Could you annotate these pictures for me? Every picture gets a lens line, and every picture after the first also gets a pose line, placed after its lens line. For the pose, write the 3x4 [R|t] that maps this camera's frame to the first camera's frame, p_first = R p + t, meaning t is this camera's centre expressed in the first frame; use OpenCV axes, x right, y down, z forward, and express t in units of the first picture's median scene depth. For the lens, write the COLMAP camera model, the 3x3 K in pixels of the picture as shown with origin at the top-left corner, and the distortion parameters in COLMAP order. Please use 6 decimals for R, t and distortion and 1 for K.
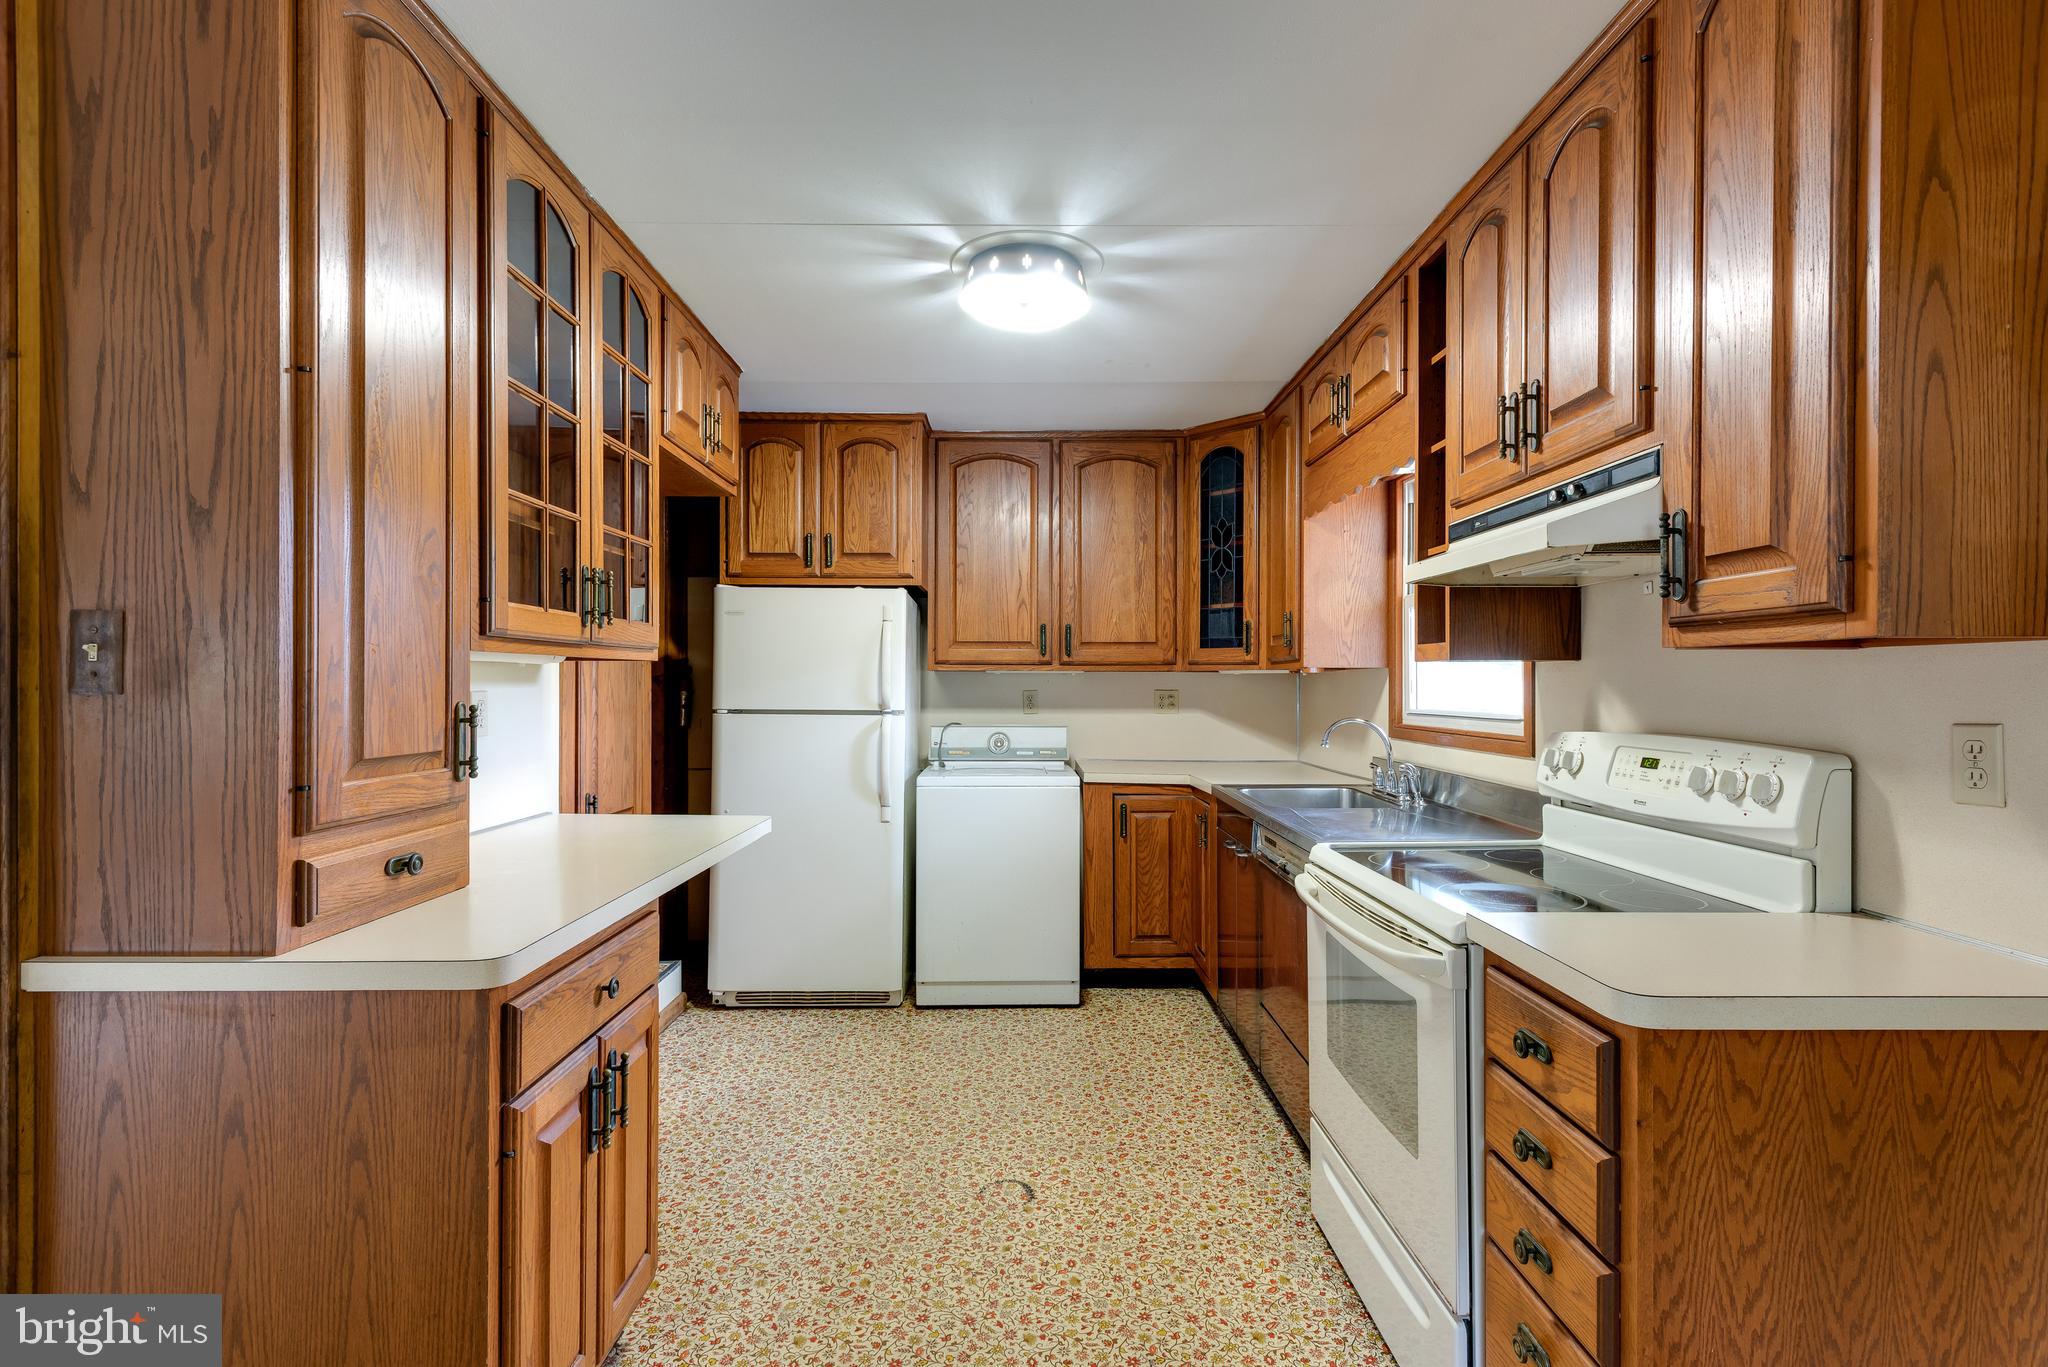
lens RADIAL K [[949.2, 0, 1031.6], [0, 949.2, 686.7], [0, 0, 1]] dist [0.013742, -0.004073]
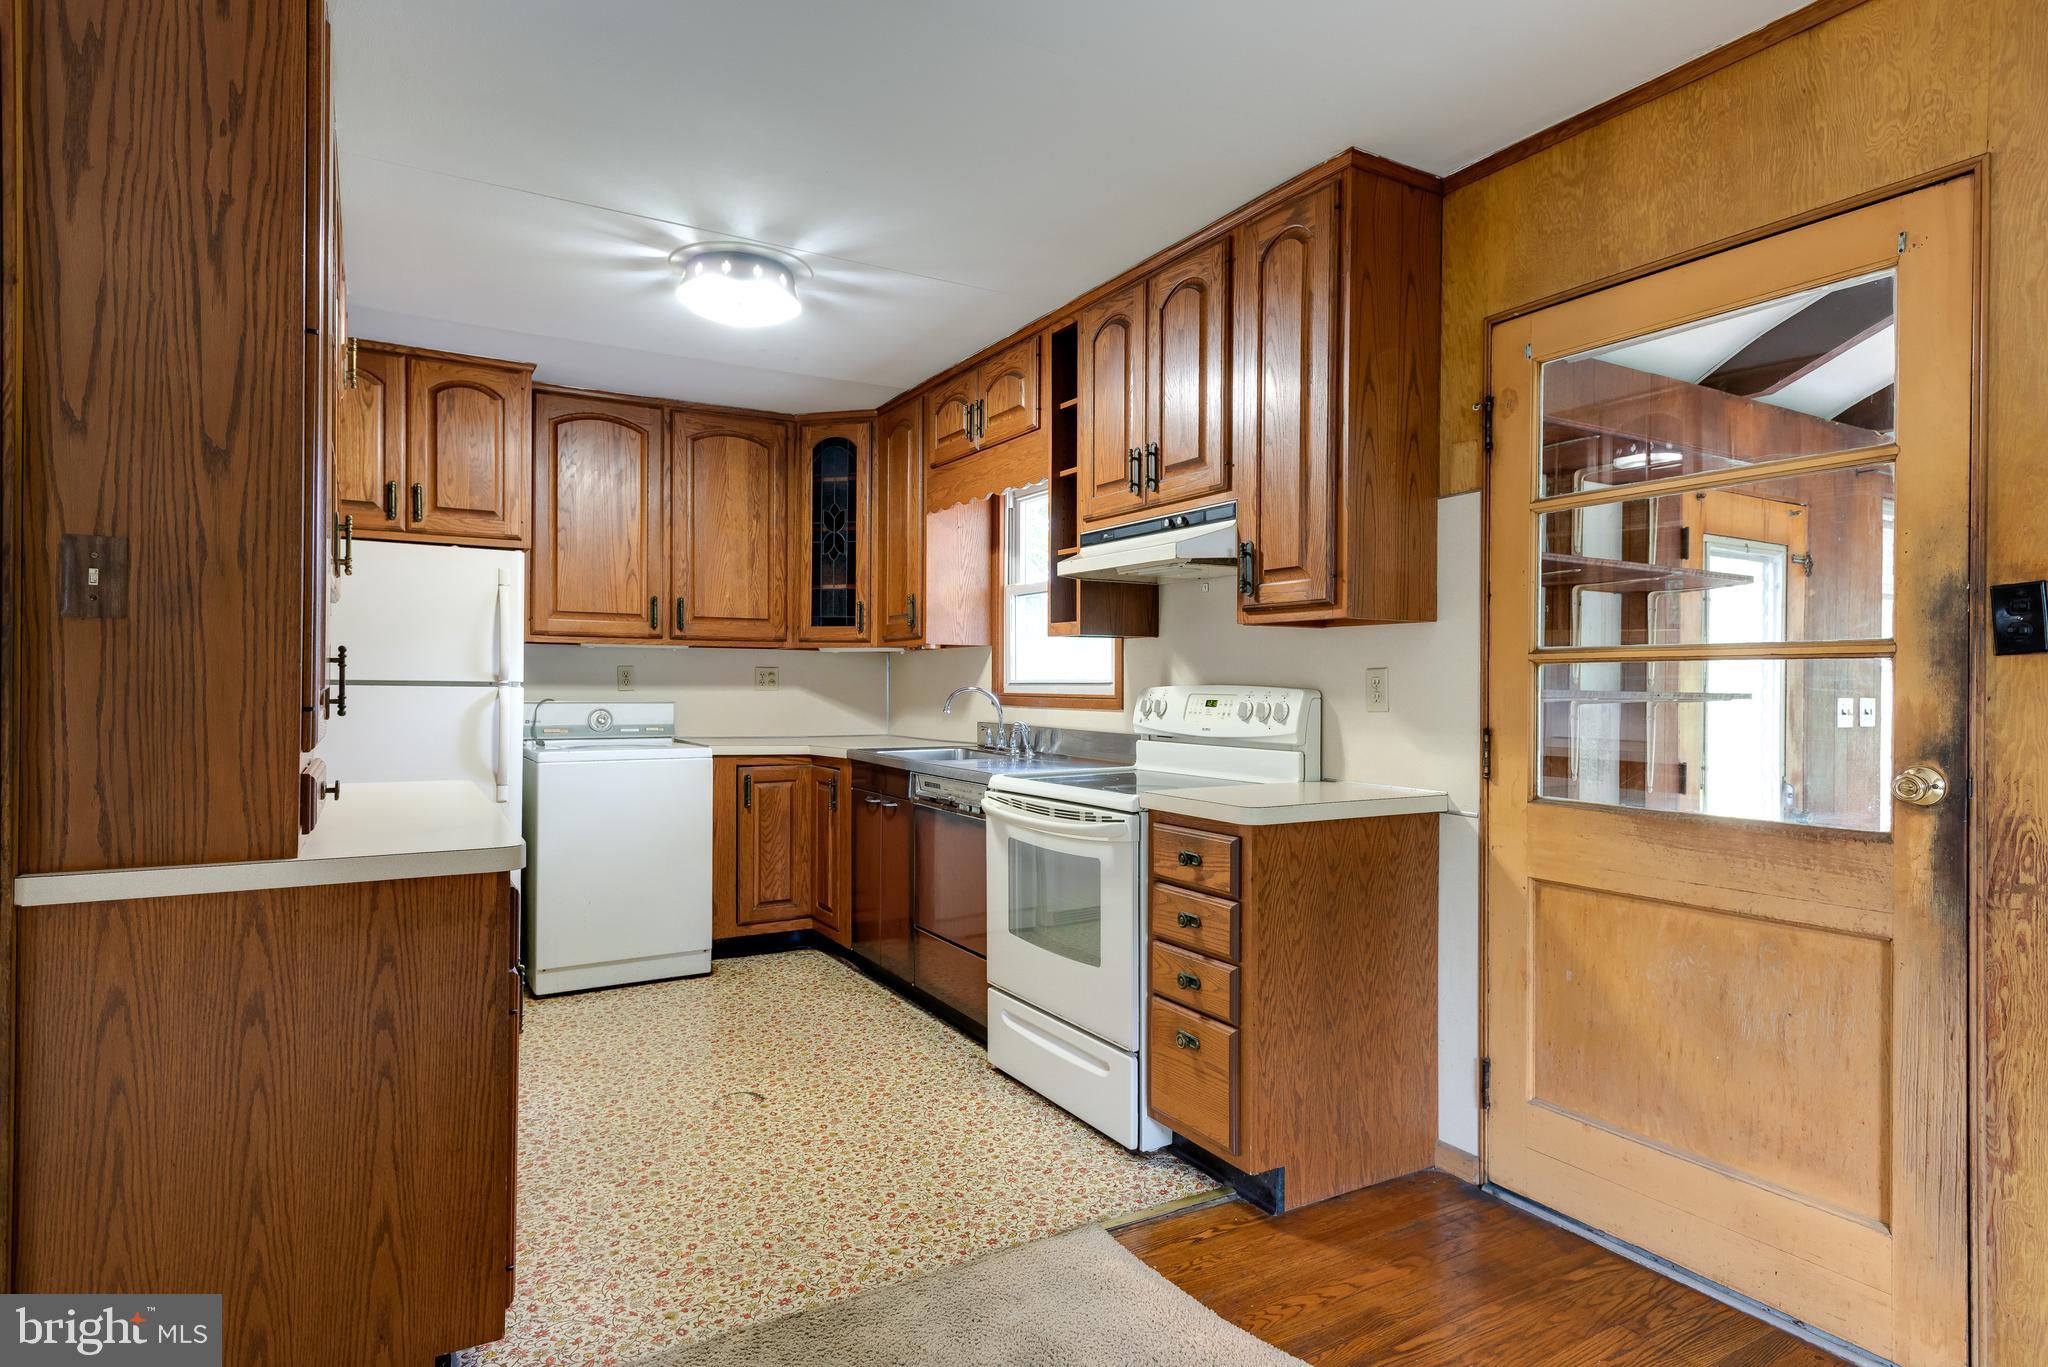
lens RADIAL K [[1102.6, 0, 1025.8], [0, 1102.6, 686.7], [0, 0, 1]] dist [0.019515, -0.006986]
pose [[0.868055, 0.002650, 0.496461, -0.483559], [-0.003310, 0.999994, 0.000450, 0.054644], [-0.496457, -0.002034, 0.868059, -0.377568]]
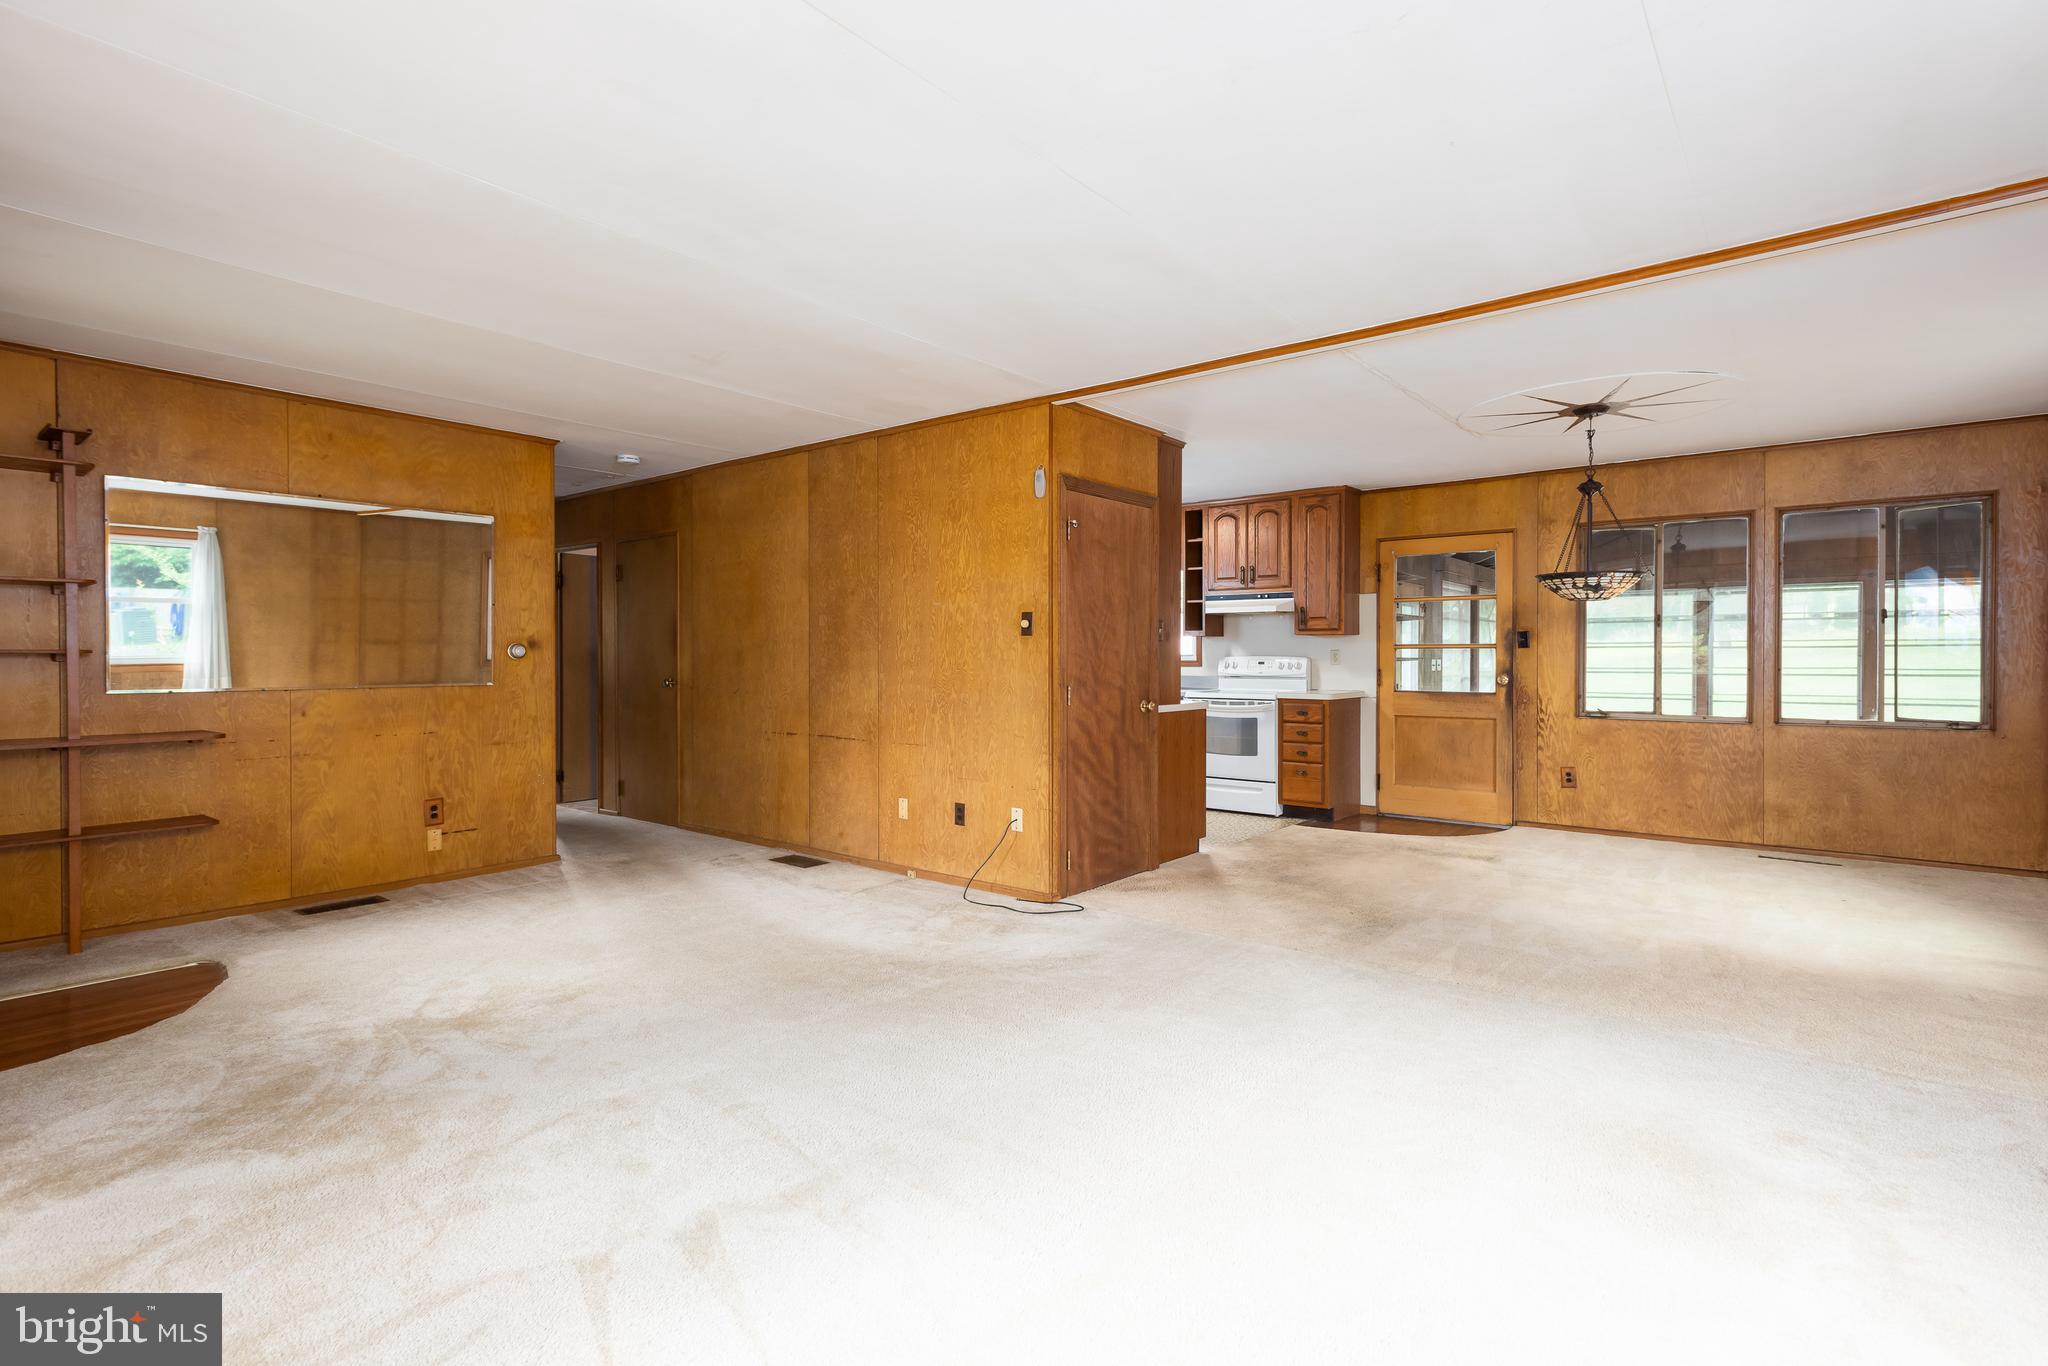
lens RADIAL K [[967.3, 0, 1027.8], [0, 967.3, 662.2], [0, 0, 1]] dist [0.011355, -0.003076]
pose [[0.632756, -0.006304, 0.774325, -3.134832], [0.002472, 0.999978, 0.006121, 0.050495], [-0.774347, -0.001959, 0.632758, -0.807620]]
